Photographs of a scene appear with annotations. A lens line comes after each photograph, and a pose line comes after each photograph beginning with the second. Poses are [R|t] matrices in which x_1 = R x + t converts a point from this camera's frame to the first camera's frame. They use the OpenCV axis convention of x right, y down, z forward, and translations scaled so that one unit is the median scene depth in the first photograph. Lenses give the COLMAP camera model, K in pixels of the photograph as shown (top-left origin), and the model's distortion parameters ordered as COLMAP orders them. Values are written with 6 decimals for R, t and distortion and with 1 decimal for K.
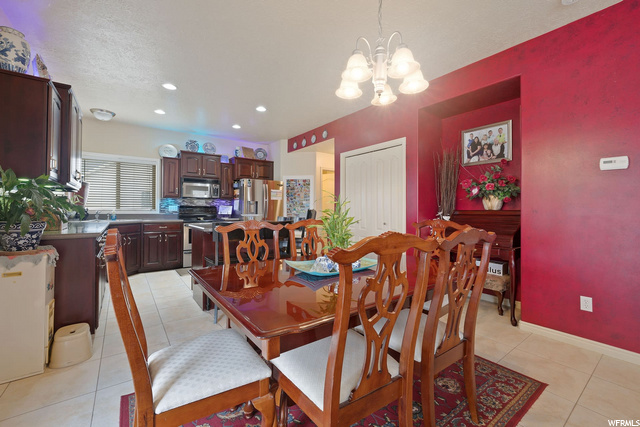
lens RADIAL K [[272.3, 0, 328.5], [0, 272.3, 201.9], [0, 0, 1]] dist [-0.001269, -0.000098]
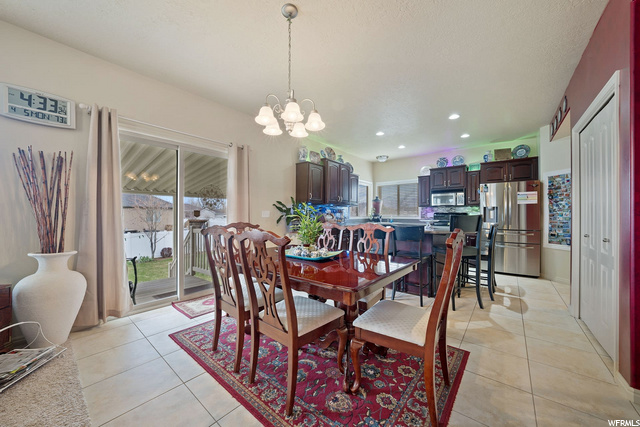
lens RADIAL K [[232.8, 0, 319.7], [0, 232.8, 216.0], [0, 0, 1]] dist [-0.015589, 0.000052]
pose [[0.222815, -0.000269, -0.974861, 0.374923], [0.027514, 0.999603, 0.006012, 0.008260], [0.974472, -0.028162, 0.222734, 0.242647]]
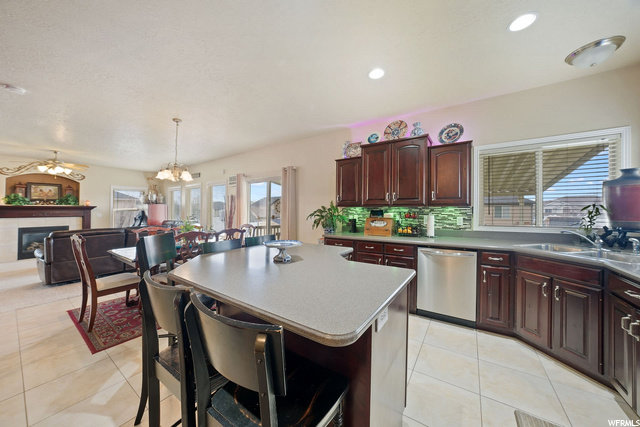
lens RADIAL K [[219.6, 0, 324.1], [0, 219.6, 211.7], [0, 0, 1]] dist [-0.006873, 0.000016]
pose [[-0.949321, -0.002533, -0.314297, -0.156791], [0.006457, 0.999599, -0.027558, 0.000741], [0.314241, -0.028190, -0.948925, 0.992580]]
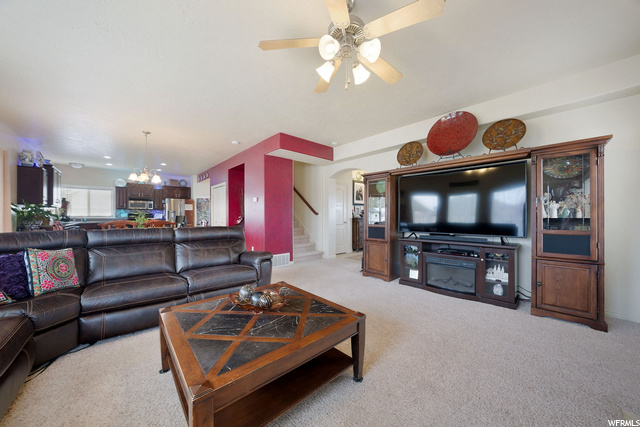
lens RADIAL K [[223.8, 0, 320.0], [0, 223.8, 213.5], [0, 0, 1]] dist [-0.001004, -0.000063]
pose [[0.997510, 0.000235, 0.070520, 0.591371], [-0.001596, 0.999814, 0.019243, -0.016532], [-0.070502, -0.019308, 0.997325, -0.534127]]
